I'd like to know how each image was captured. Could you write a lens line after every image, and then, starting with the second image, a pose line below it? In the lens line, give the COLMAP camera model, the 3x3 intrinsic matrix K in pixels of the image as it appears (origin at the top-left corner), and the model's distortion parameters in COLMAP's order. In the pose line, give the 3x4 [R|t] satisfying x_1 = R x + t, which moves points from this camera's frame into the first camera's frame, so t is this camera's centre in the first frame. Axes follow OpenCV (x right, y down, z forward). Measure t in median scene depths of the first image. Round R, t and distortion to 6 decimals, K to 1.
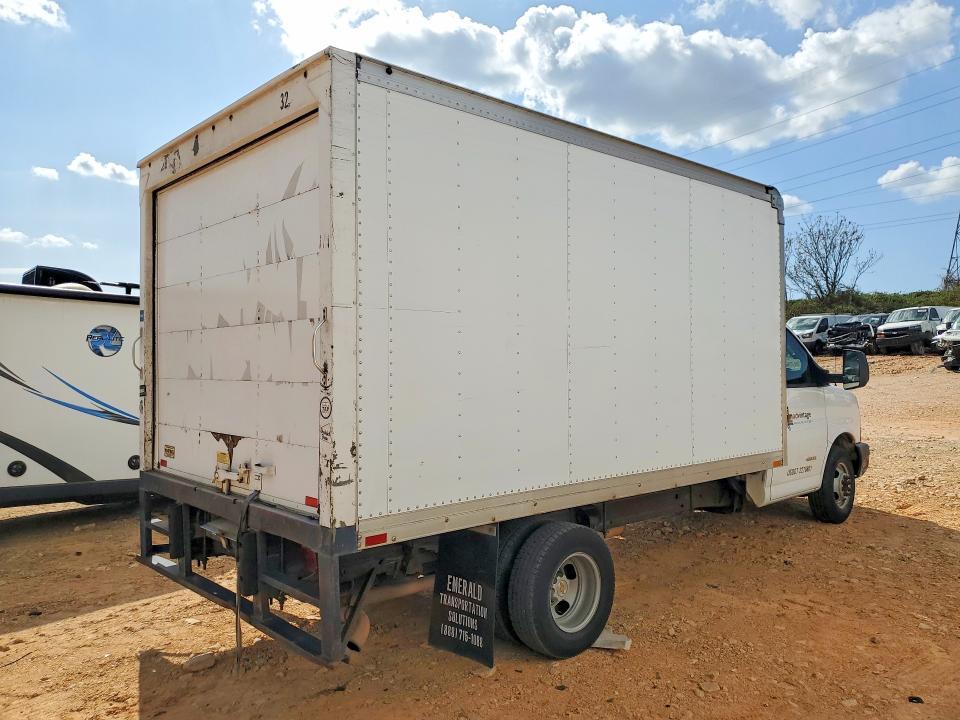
lens RADIAL K [[744.8, 0, 480.0], [0, 744.8, 362.1], [0, 0, 1]] dist [0.014655, 0.012785]
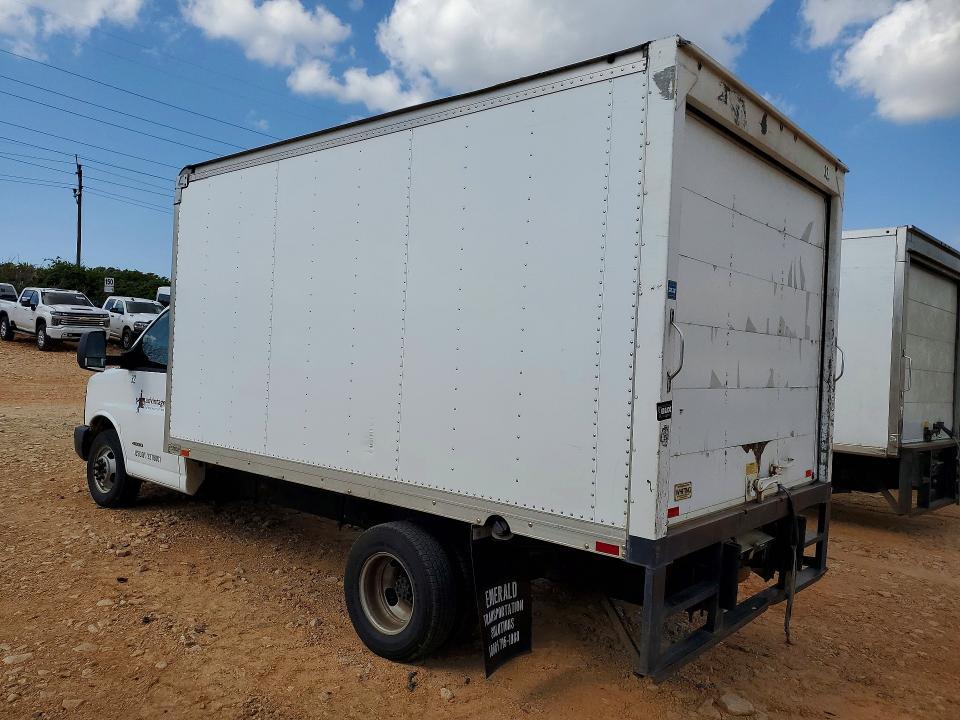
lens RADIAL K [[744.8, 0, 483.7], [0, 744.8, 358.0], [0, 0, 1]] dist [0.014655, 0.012785]
pose [[-0.118077, 0.010340, 0.992951, -1.242234], [-0.032247, 0.999378, -0.014242, 0.010651], [-0.992481, -0.033701, -0.117670, 1.441566]]
